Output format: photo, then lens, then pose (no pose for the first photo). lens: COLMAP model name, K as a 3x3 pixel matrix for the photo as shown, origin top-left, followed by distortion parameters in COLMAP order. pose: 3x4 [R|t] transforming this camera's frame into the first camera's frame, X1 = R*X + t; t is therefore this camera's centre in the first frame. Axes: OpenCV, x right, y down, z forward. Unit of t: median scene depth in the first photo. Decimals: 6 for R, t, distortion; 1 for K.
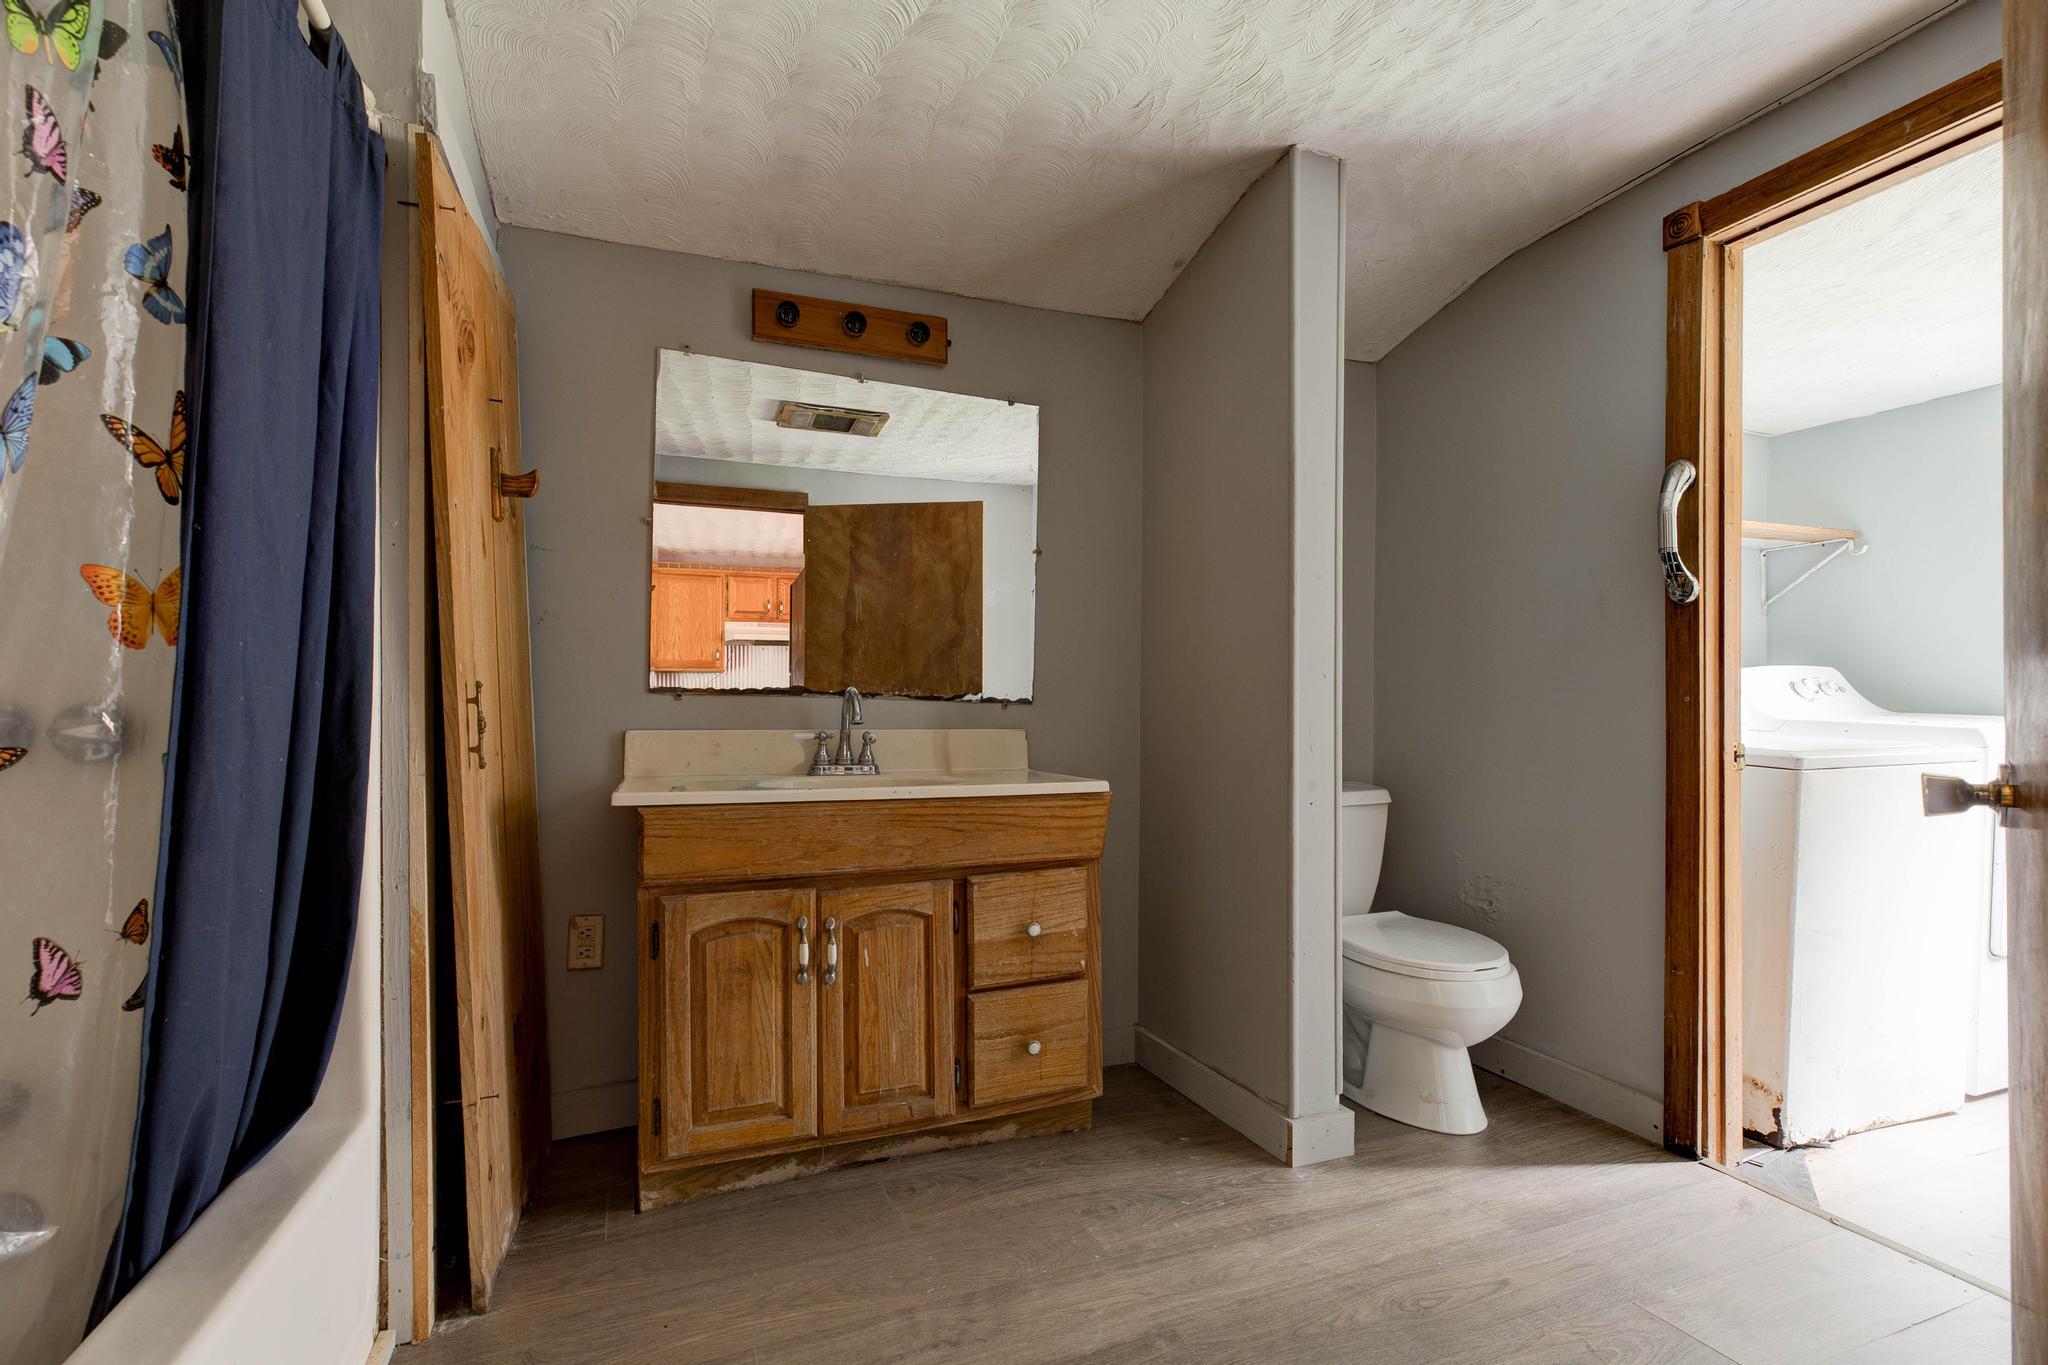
lens RADIAL K [[947.7, 0, 1022.0], [0, 947.7, 685.4], [0, 0, 1]] dist [0.000542, 0.000002]
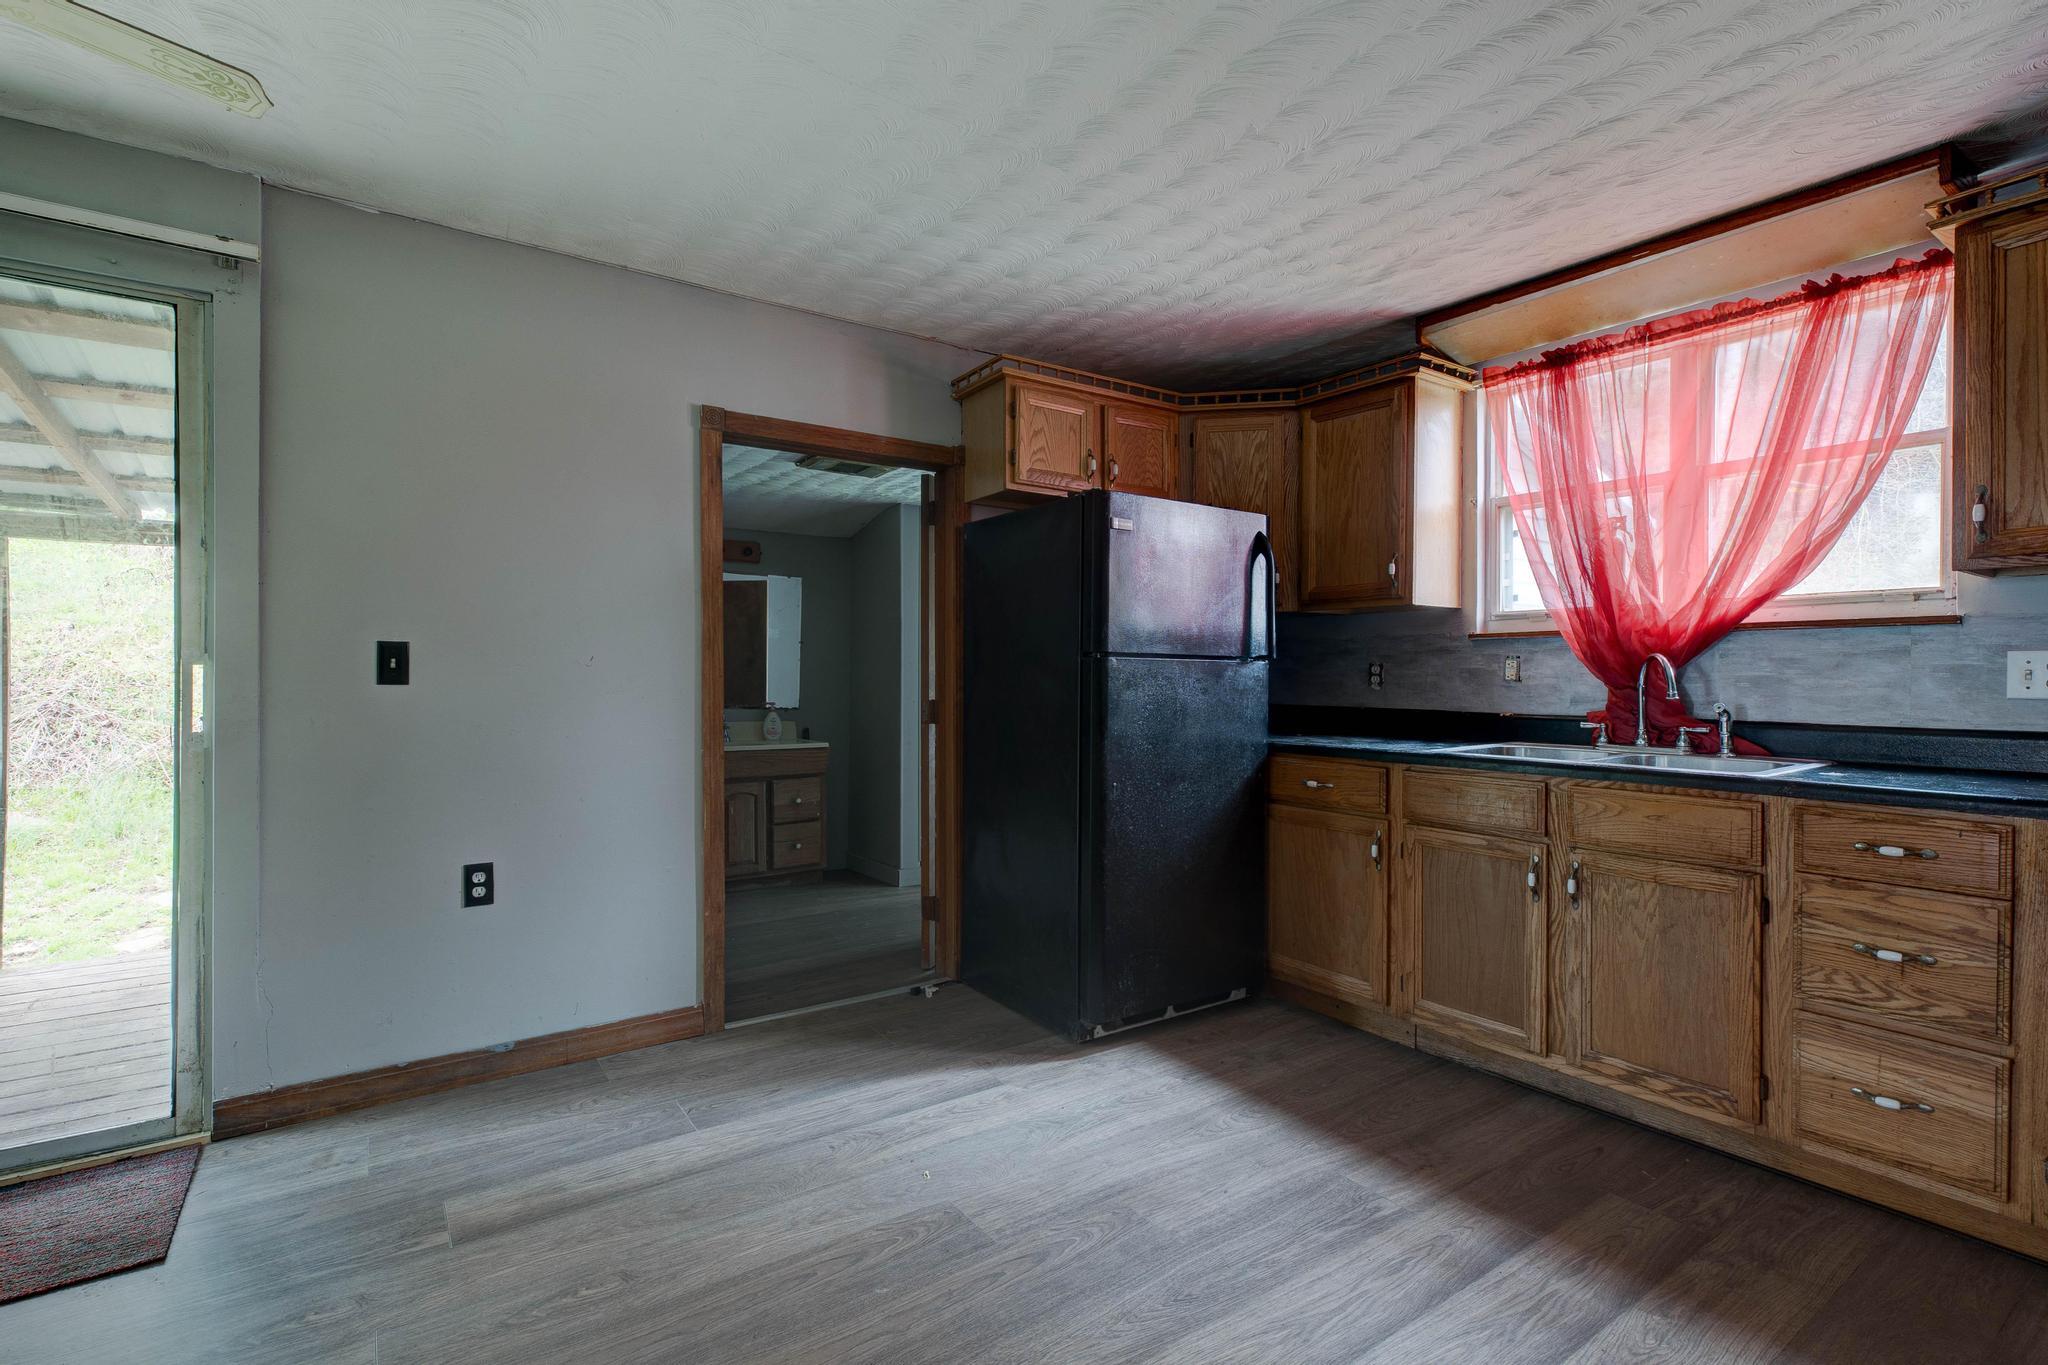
lens RADIAL K [[947.7, 0, 1029.0], [0, 947.7, 681.3], [0, 0, 1]] dist [0.000542, 0.000002]
pose [[0.972619, 0.006042, 0.232328, 0.022813], [-0.004478, 0.999964, -0.007259, -0.054071], [-0.232363, 0.006020, 0.972610, -1.681556]]
